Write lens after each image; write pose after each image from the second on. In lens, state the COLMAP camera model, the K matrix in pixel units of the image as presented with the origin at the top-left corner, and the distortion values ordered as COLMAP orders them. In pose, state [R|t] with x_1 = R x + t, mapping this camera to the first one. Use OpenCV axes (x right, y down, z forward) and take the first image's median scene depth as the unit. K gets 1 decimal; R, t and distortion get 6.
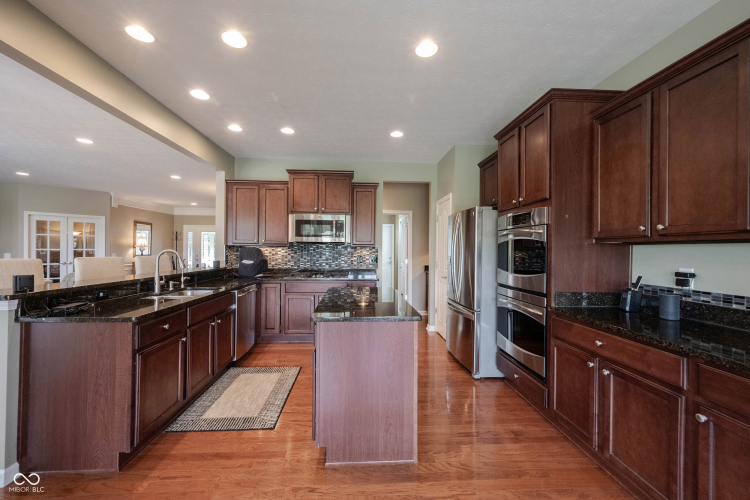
lens RADIAL K [[296.6, 0, 372.2], [0, 296.6, 249.4], [0, 0, 1]] dist [0.001854, 0.000220]
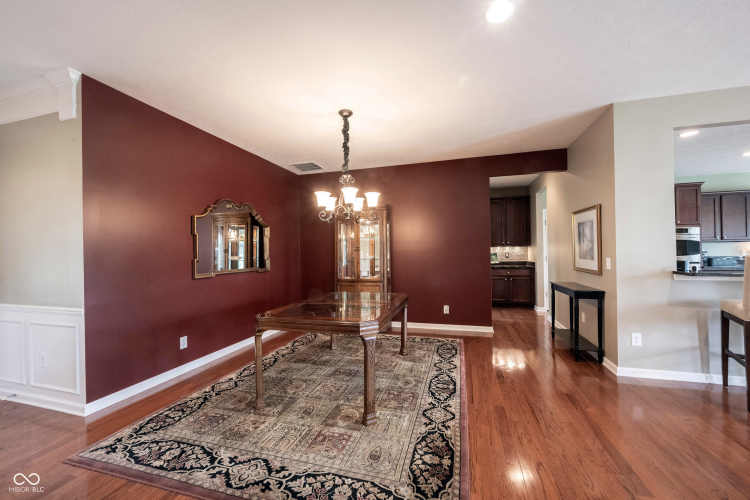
lens RADIAL K [[295.7, 0, 375.0], [0, 295.7, 250.0], [0, 0, 1]] dist [0.001378, 0.000424]
pose [[0.336519, -0.005683, 0.941660, -0.885547], [0.017387, 0.999849, -0.000179, 0.000577], [-0.941516, 0.016433, 0.336566, 0.905662]]
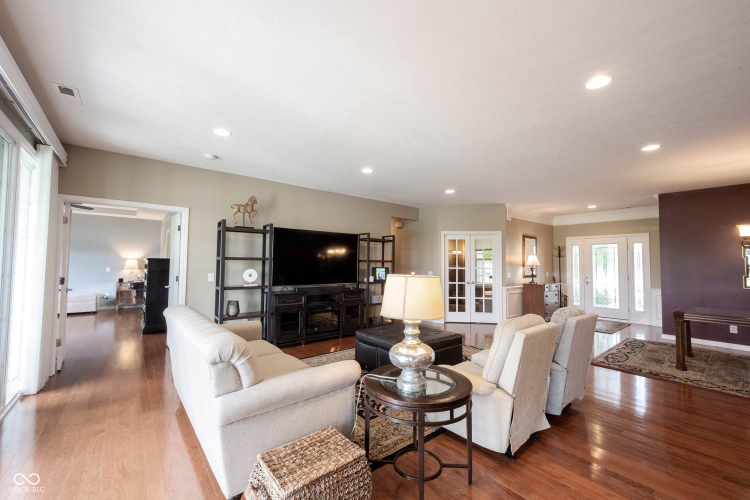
lens RADIAL K [[303.2, 0, 375.0], [0, 303.2, 250.0], [0, 0, 1]] dist [0.003082, 0.000238]
pose [[0.586843, -0.038425, -0.808789, -0.444581], [-0.006253, 0.998629, -0.051981, -0.006586], [0.809677, 0.035562, 0.585798, 0.188857]]
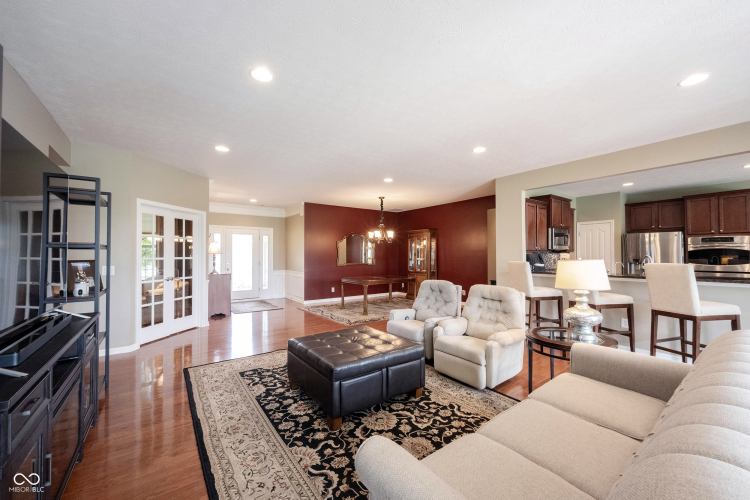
lens RADIAL K [[296.6, 0, 372.2], [0, 296.6, 249.4], [0, 0, 1]] dist [0.001854, 0.000220]
pose [[0.843597, 0.001148, 0.536976, -1.077661], [0.007554, 0.999873, -0.014006, -0.007807], [-0.536924, 0.015872, 0.843481, 0.203786]]
